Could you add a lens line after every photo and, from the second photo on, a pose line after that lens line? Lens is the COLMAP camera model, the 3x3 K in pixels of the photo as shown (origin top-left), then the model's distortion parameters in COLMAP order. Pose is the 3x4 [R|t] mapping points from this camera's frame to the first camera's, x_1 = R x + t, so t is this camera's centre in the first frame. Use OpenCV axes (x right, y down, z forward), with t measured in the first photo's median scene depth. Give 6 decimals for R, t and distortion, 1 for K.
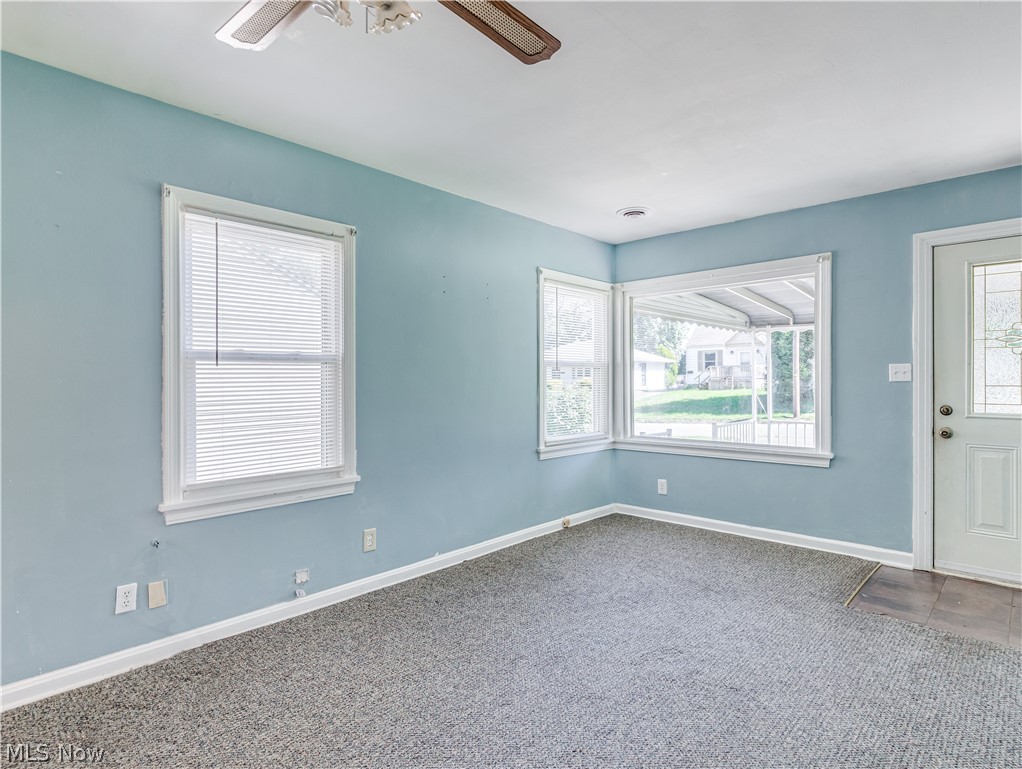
lens RADIAL K [[551.3, 0, 511.0], [0, 551.3, 384.5], [0, 0, 1]] dist [0.000813, -0.000226]
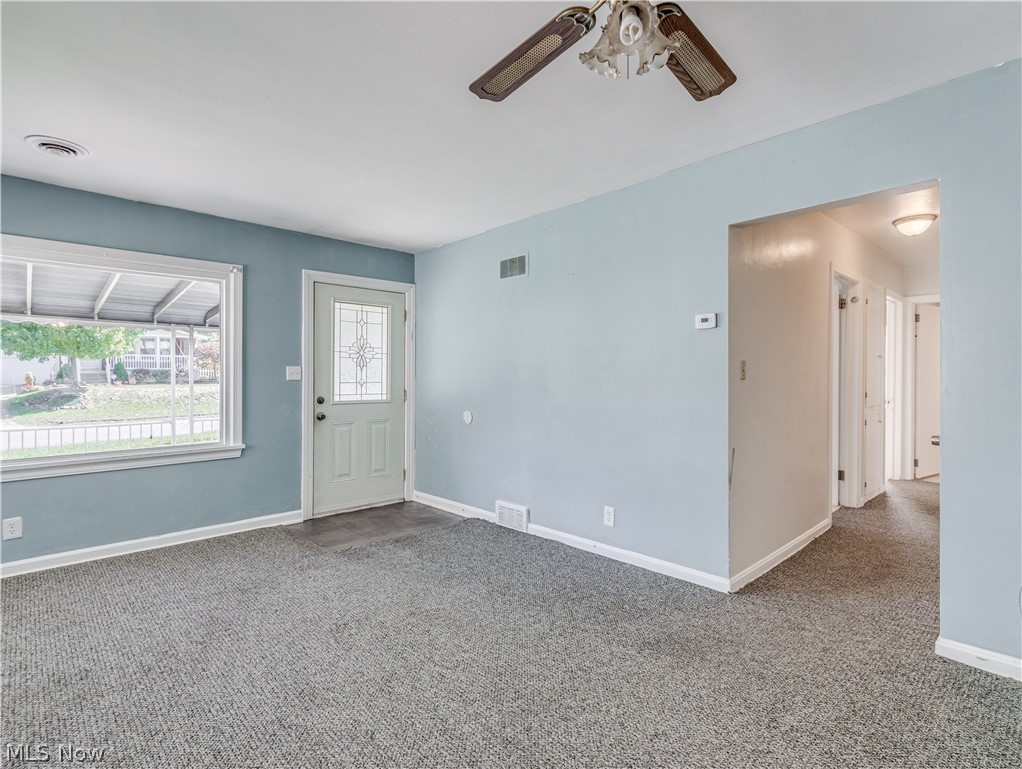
lens RADIAL K [[523.7, 0, 511.0], [0, 523.7, 384.5], [0, 0, 1]] dist [-0.000188, 0.000084]
pose [[0.050499, -0.008024, 0.998692, -0.517420], [0.011546, 0.999906, 0.007450, 0.002153], [-0.998657, 0.011155, 0.050587, 0.443864]]
